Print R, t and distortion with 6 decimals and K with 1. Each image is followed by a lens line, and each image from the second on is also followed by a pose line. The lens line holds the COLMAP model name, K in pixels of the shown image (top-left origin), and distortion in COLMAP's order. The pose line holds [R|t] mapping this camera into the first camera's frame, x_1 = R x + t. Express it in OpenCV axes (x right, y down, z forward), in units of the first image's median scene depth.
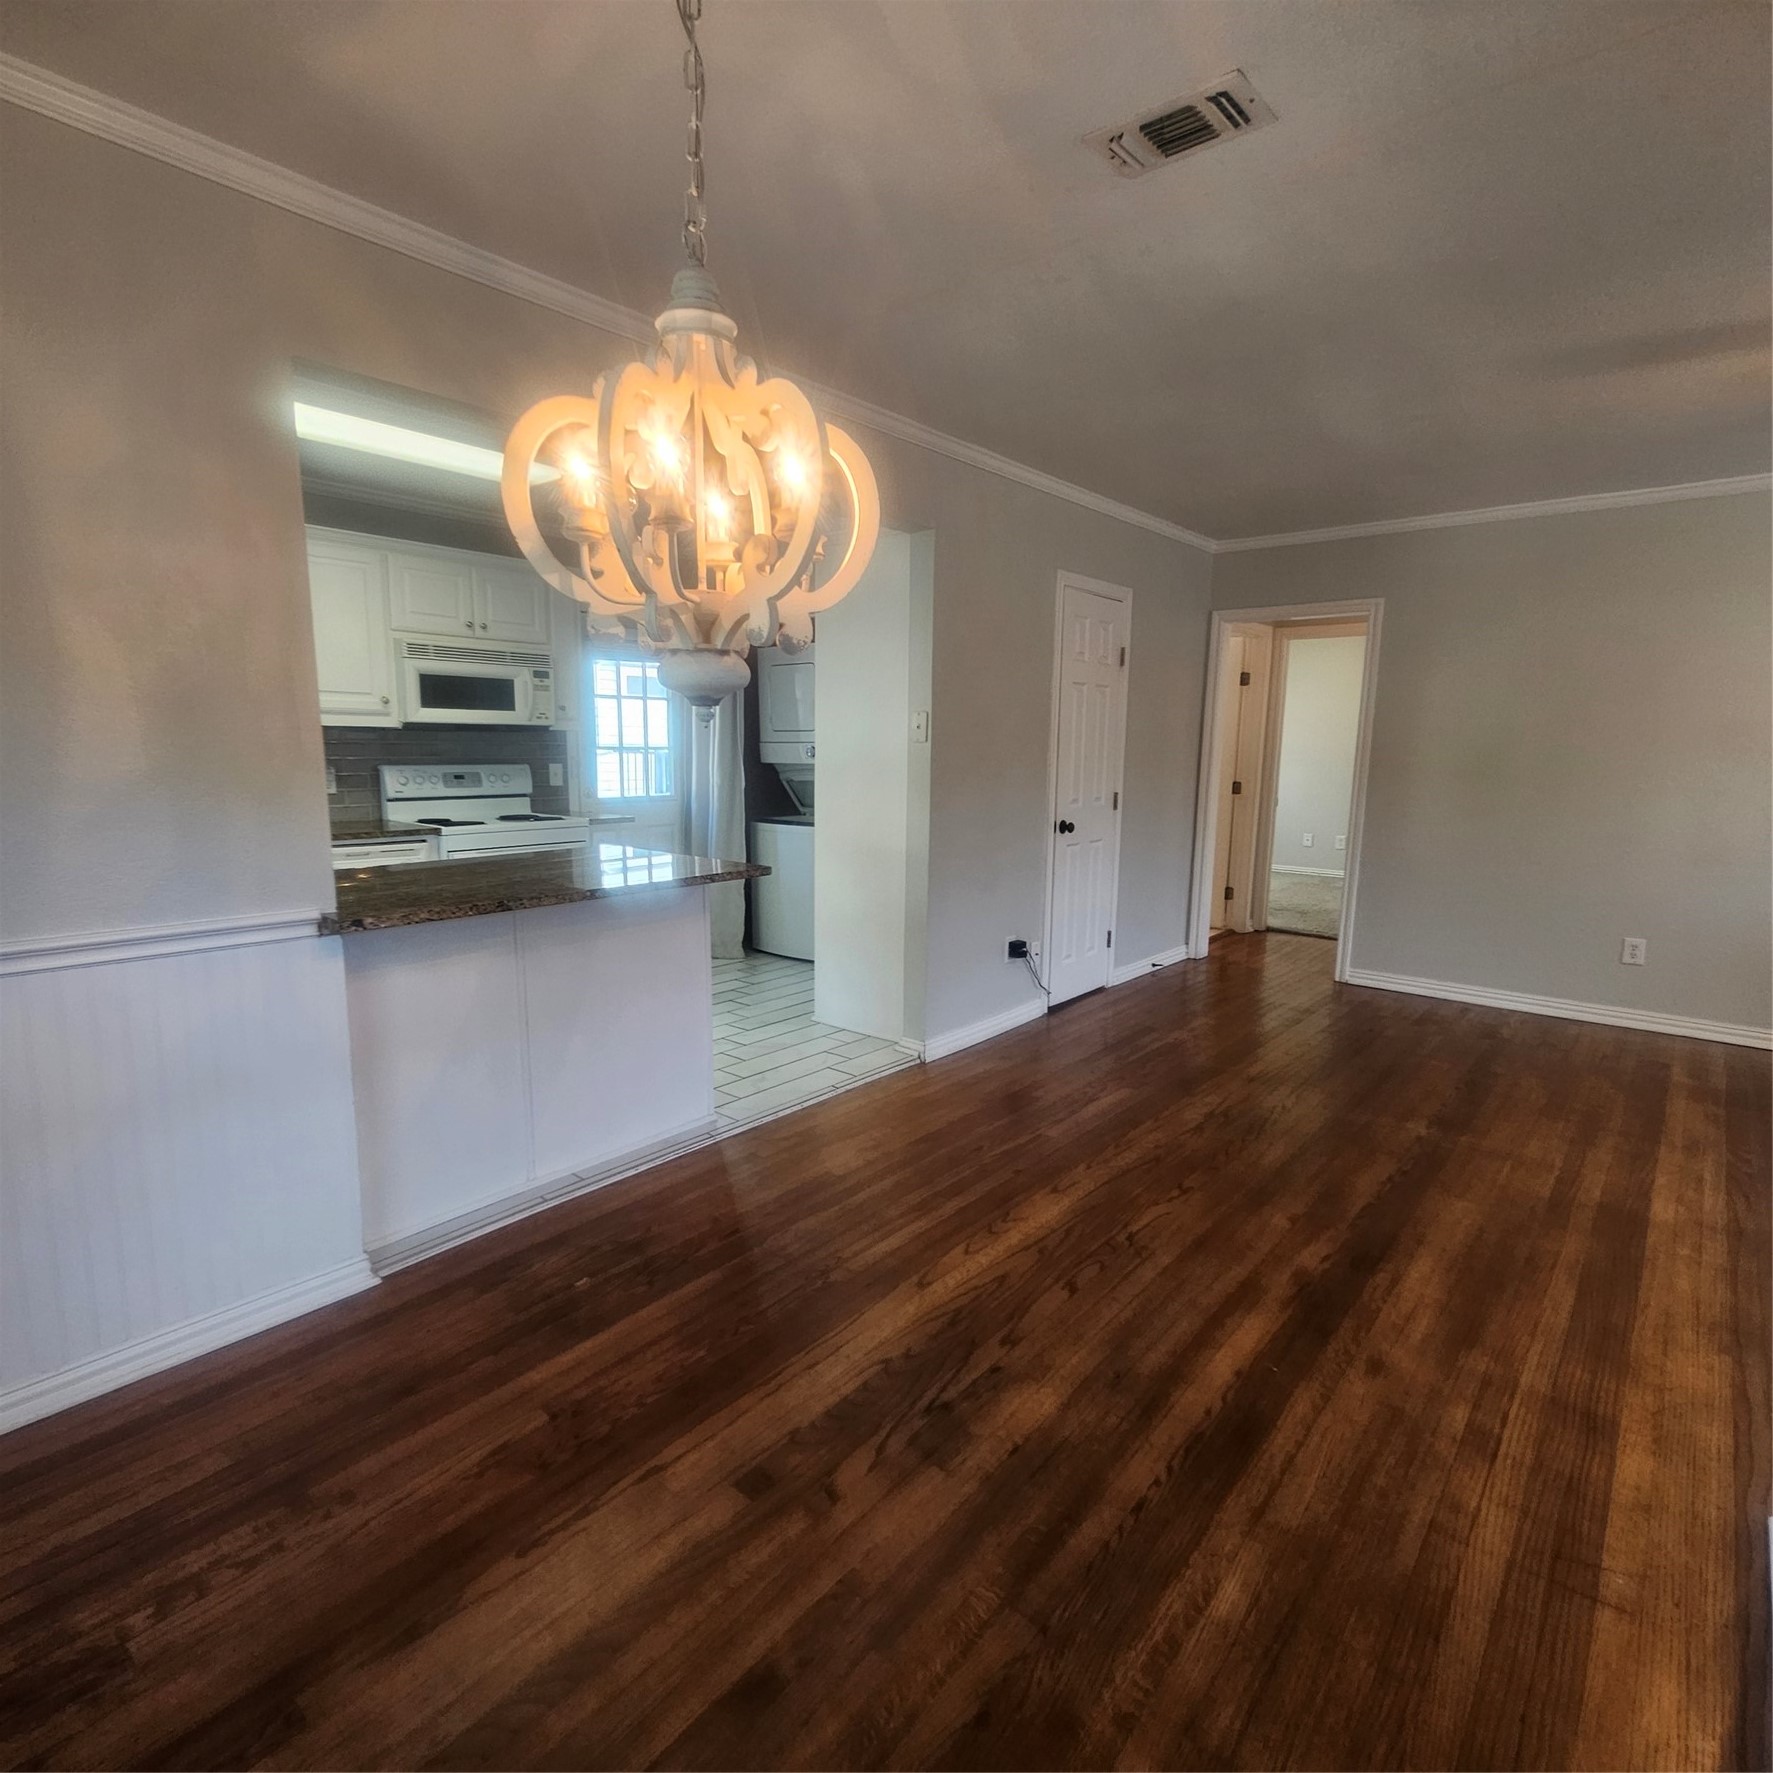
lens RADIAL K [[967.4, 0, 882.8], [0, 967.4, 895.0], [0, 0, 1]] dist [0.001837, -0.000251]
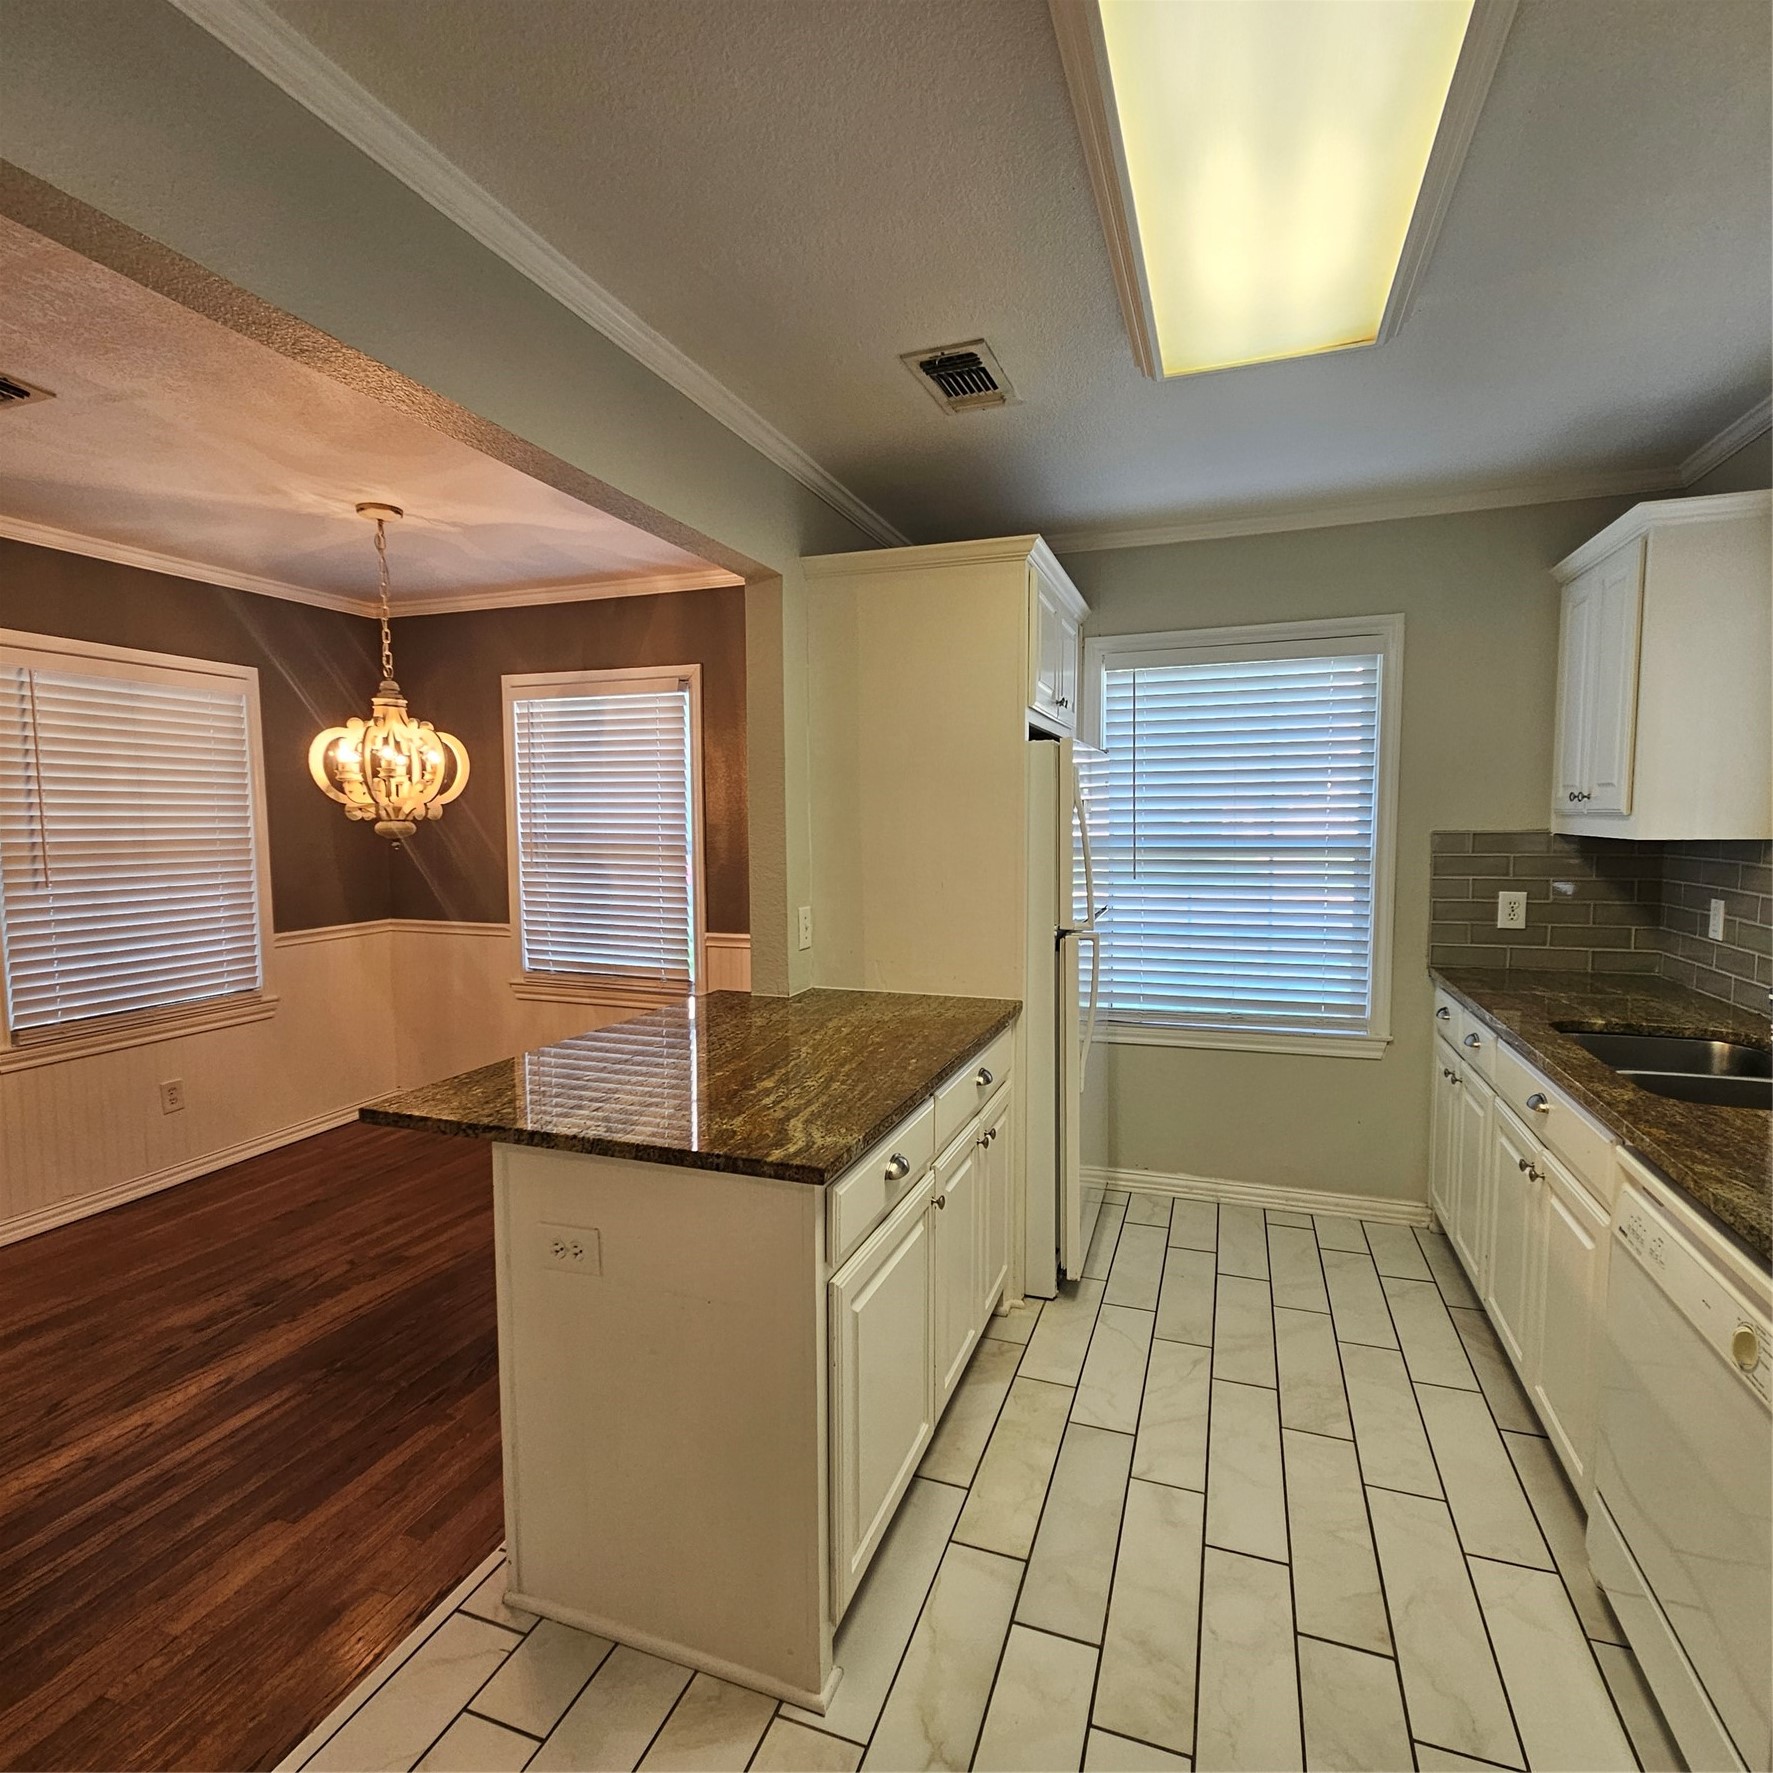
lens RADIAL K [[967.4, 0, 882.8], [0, 967.4, 895.0], [0, 0, 1]] dist [0.001837, -0.000251]
pose [[-0.936845, 0.023969, -0.348923, -0.138100], [-0.057901, 0.973253, 0.222319, -0.195323], [0.344920, 0.228482, -0.910399, 1.059978]]
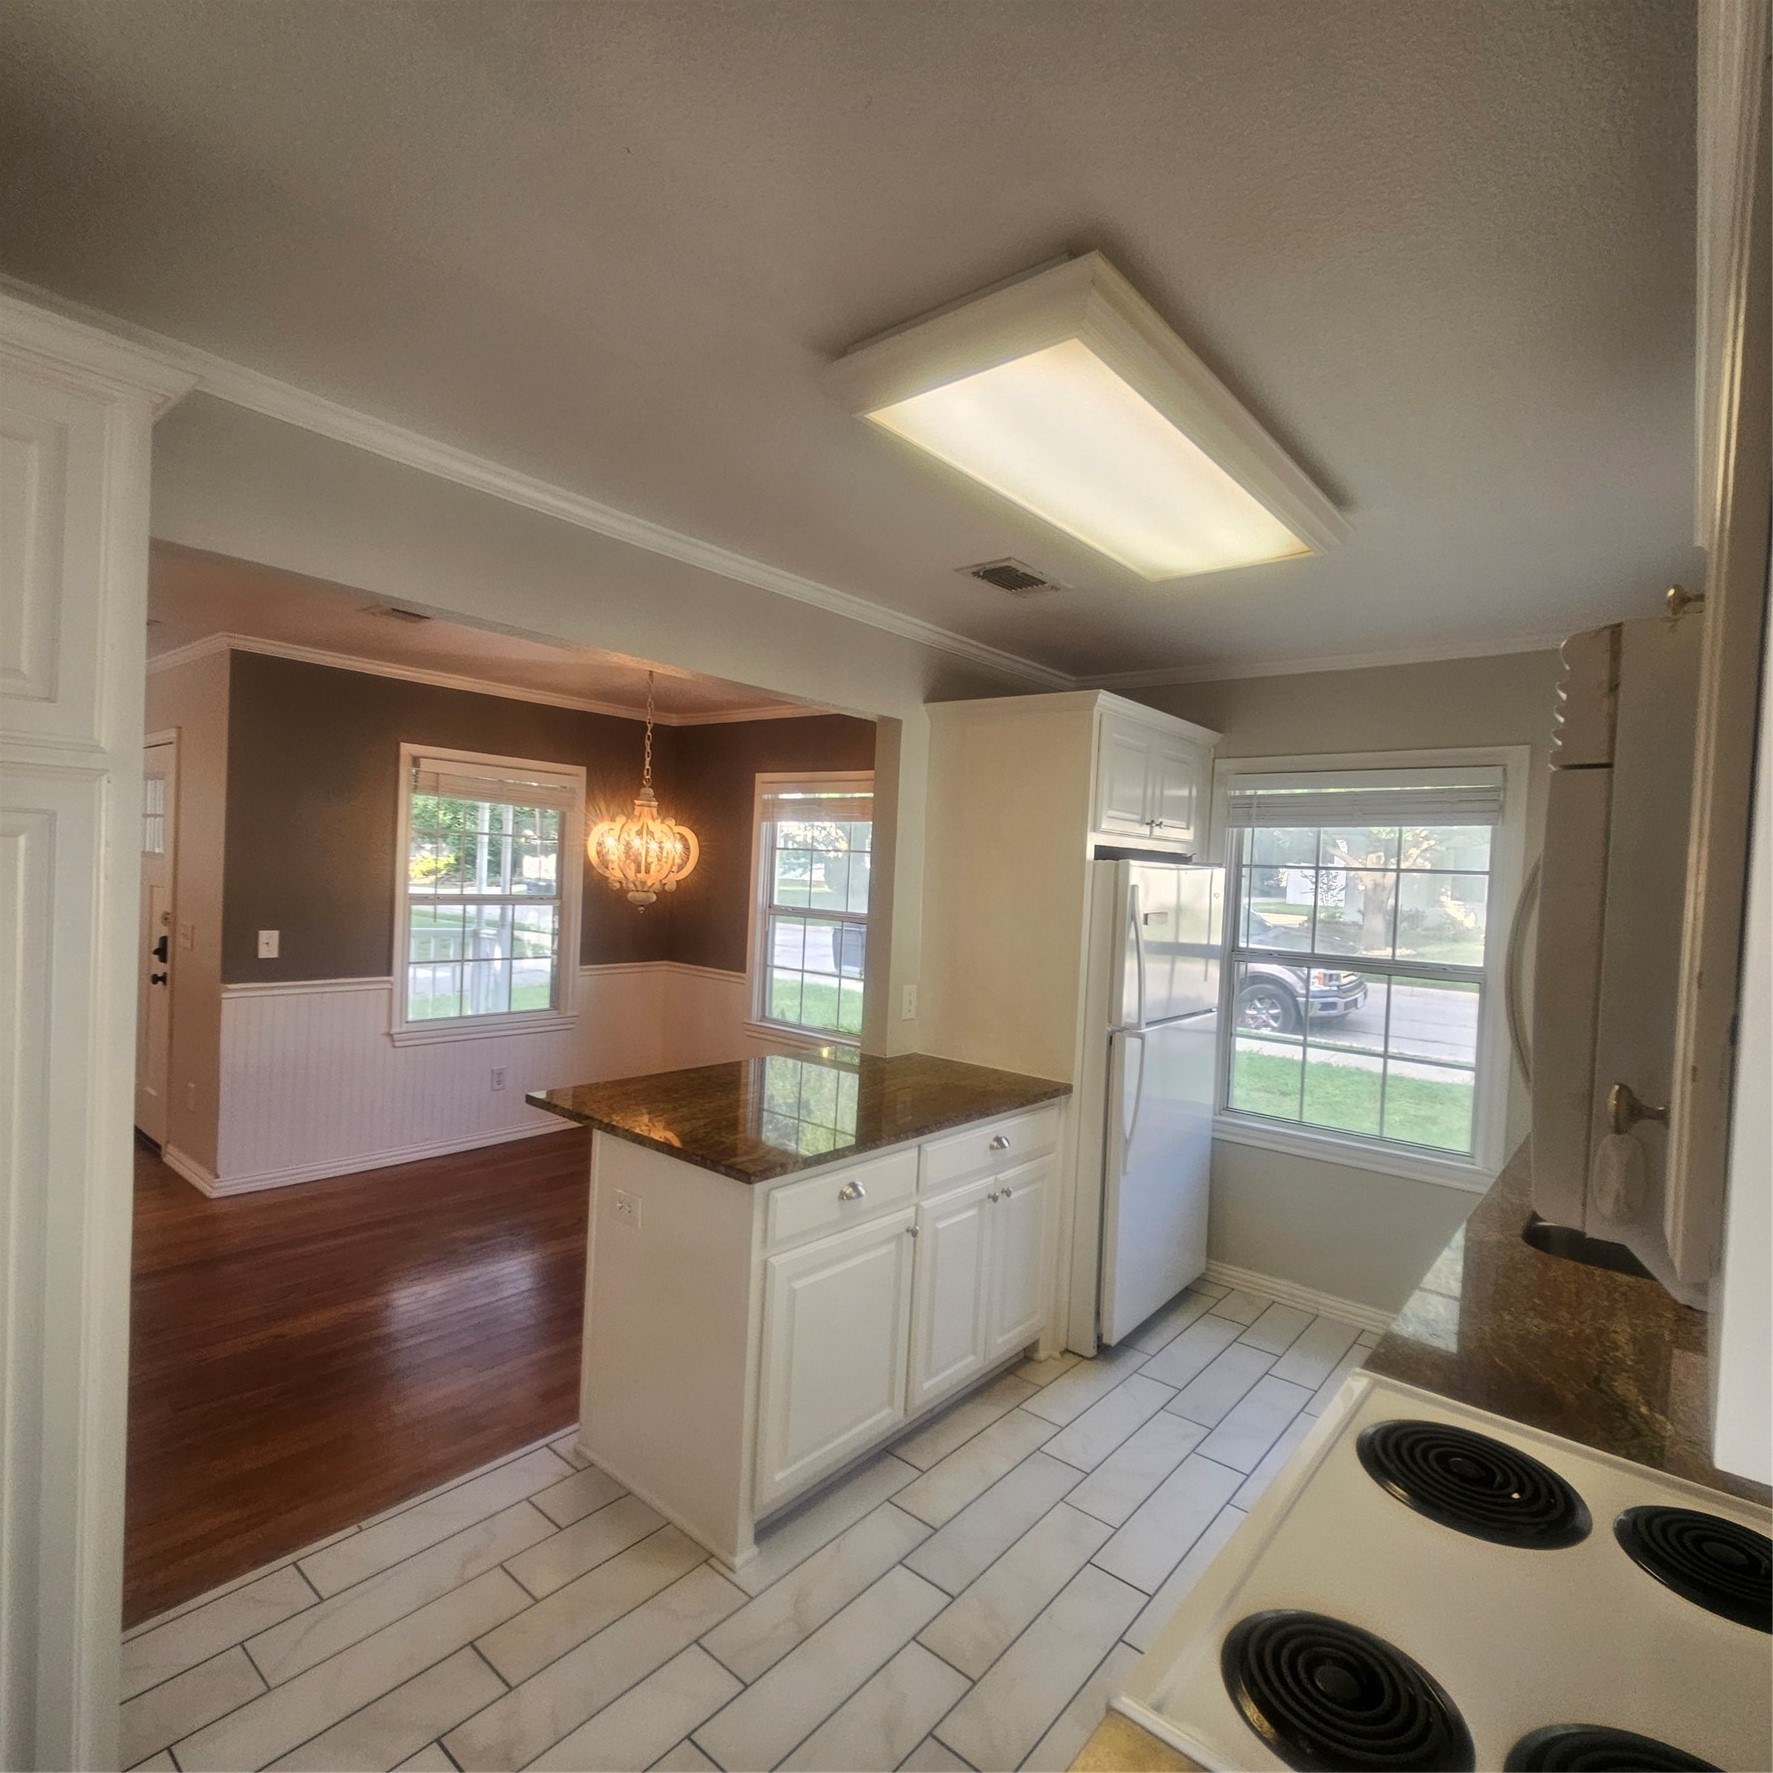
lens RADIAL K [[970.7, 0, 878.4], [0, 970.7, 896.2], [0, 0, 1]] dist [0.001067, -0.000035]
pose [[-0.998184, -0.059342, -0.010348, -0.272736], [-0.060233, 0.981187, 0.183424, -0.252948], [-0.000731, 0.183714, -0.982979, 1.211747]]
